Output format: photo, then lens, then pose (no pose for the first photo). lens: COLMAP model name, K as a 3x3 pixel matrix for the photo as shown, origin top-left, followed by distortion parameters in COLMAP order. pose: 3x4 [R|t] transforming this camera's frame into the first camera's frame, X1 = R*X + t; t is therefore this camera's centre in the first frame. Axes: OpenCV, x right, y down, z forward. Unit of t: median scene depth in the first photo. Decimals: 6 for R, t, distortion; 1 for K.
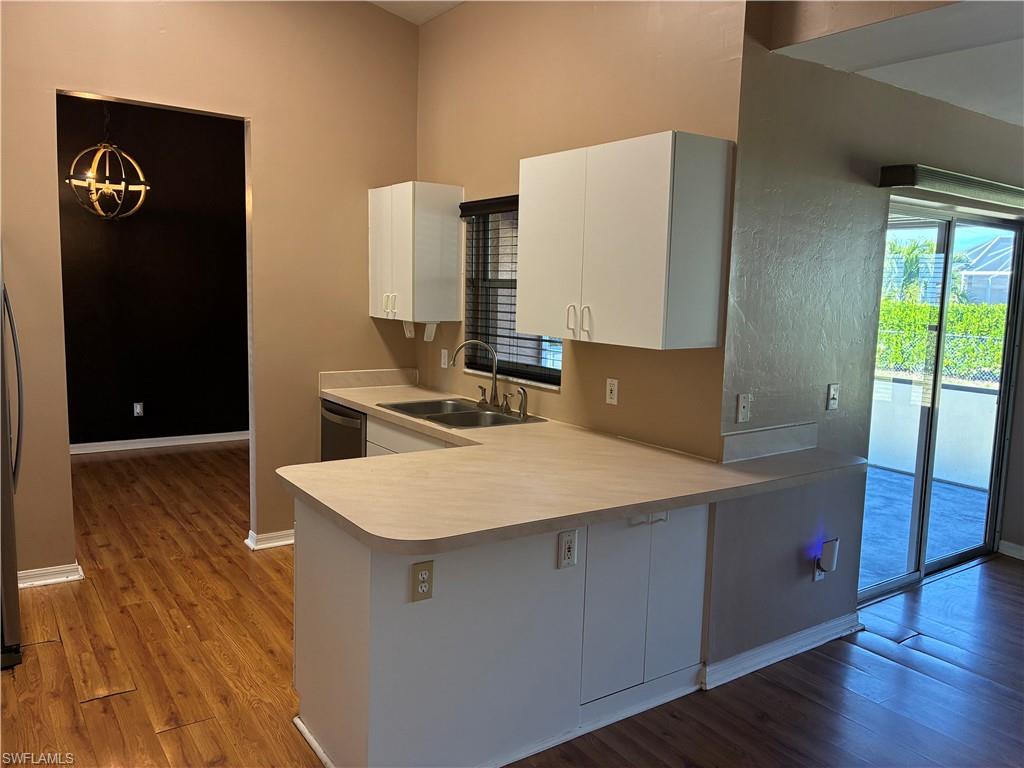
lens RADIAL K [[776.0, 0, 511.6], [0, 776.0, 384.7], [0, 0, 1]] dist [0.050359, -0.064644]
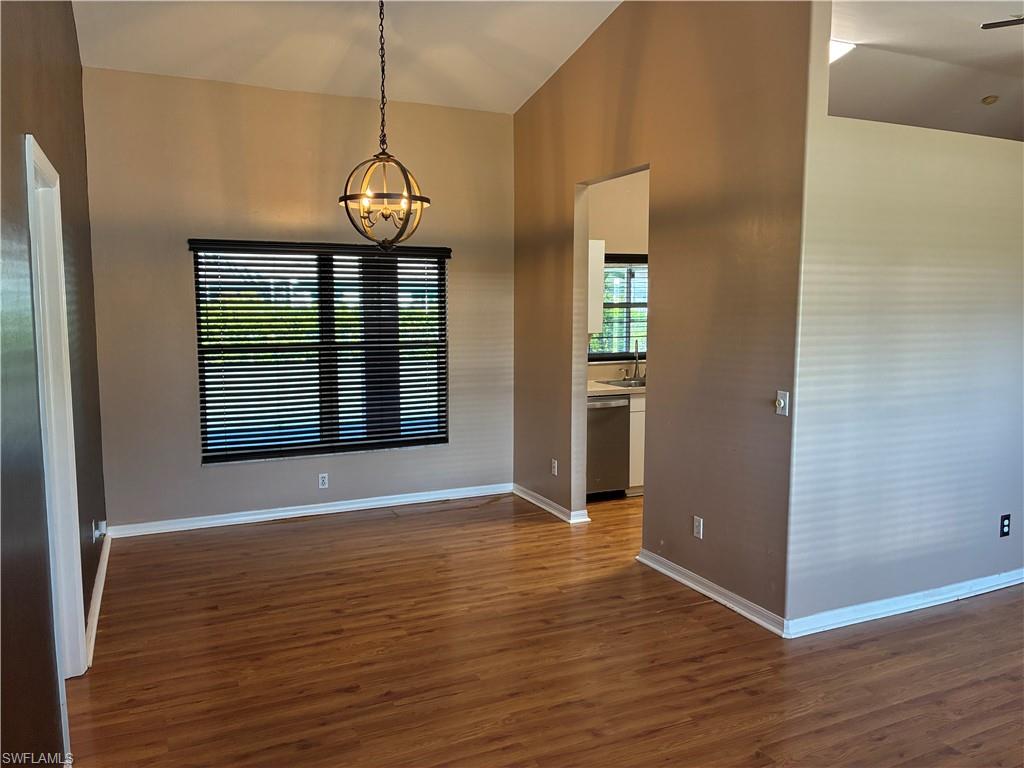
lens RADIAL K [[776.0, 0, 515.8], [0, 776.0, 374.5], [0, 0, 1]] dist [0.050359, -0.064644]
pose [[0.168966, -0.119231, 0.978384, -1.478094], [0.134647, 0.986142, 0.096924, -0.152839], [-0.976381, 0.115359, 0.182679, 0.815987]]
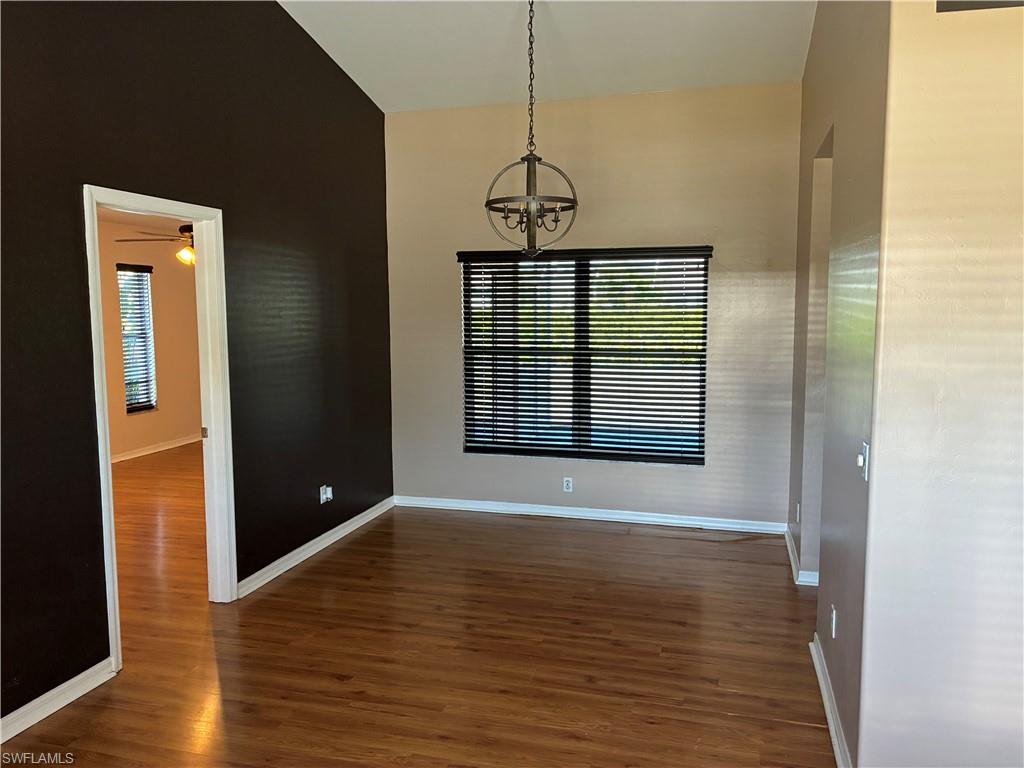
lens RADIAL K [[776.0, 0, 521.2], [0, 776.0, 378.0], [0, 0, 1]] dist [0.050359, -0.064644]
pose [[0.767377, -0.088471, 0.635063, -1.173630], [0.107489, 0.994169, 0.008613, -0.096902], [-0.632122, 0.061653, 0.772412, 0.440385]]
